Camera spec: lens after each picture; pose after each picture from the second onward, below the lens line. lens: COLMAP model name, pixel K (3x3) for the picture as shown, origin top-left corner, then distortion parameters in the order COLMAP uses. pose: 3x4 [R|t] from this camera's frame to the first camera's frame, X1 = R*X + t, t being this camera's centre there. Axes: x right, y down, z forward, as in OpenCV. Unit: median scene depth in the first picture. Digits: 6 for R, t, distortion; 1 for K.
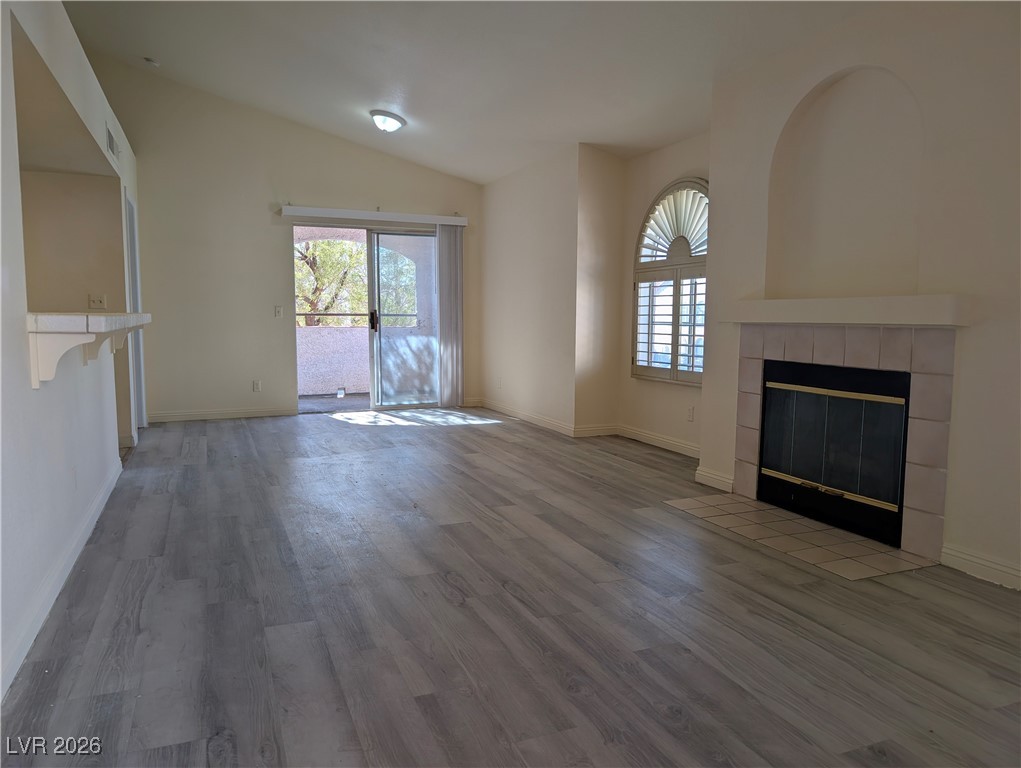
lens RADIAL K [[729.0, 0, 506.6], [0, 729.0, 382.2], [0, 0, 1]] dist [0.028320, -0.044860]
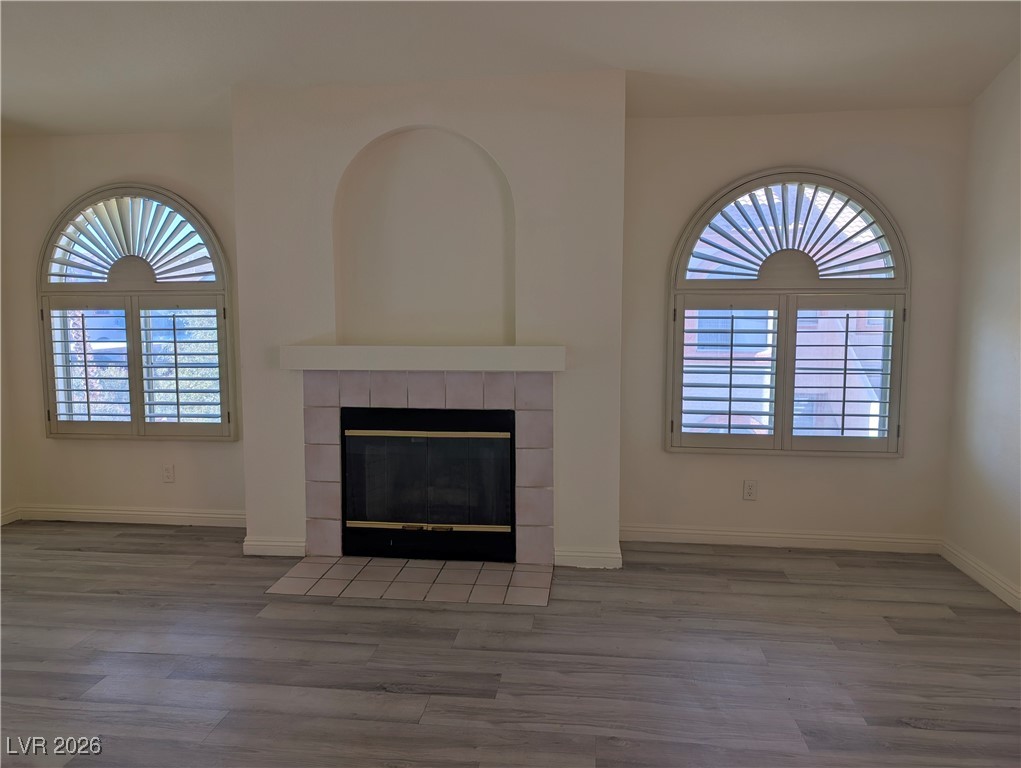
lens RADIAL K [[729.0, 0, 506.6], [0, 729.0, 382.2], [0, 0, 1]] dist [0.028320, -0.044860]
pose [[0.490385, -0.094306, 0.866388, -0.401139], [0.086408, 0.994491, 0.059342, -0.113807], [-0.867212, 0.045762, 0.495832, 0.397205]]
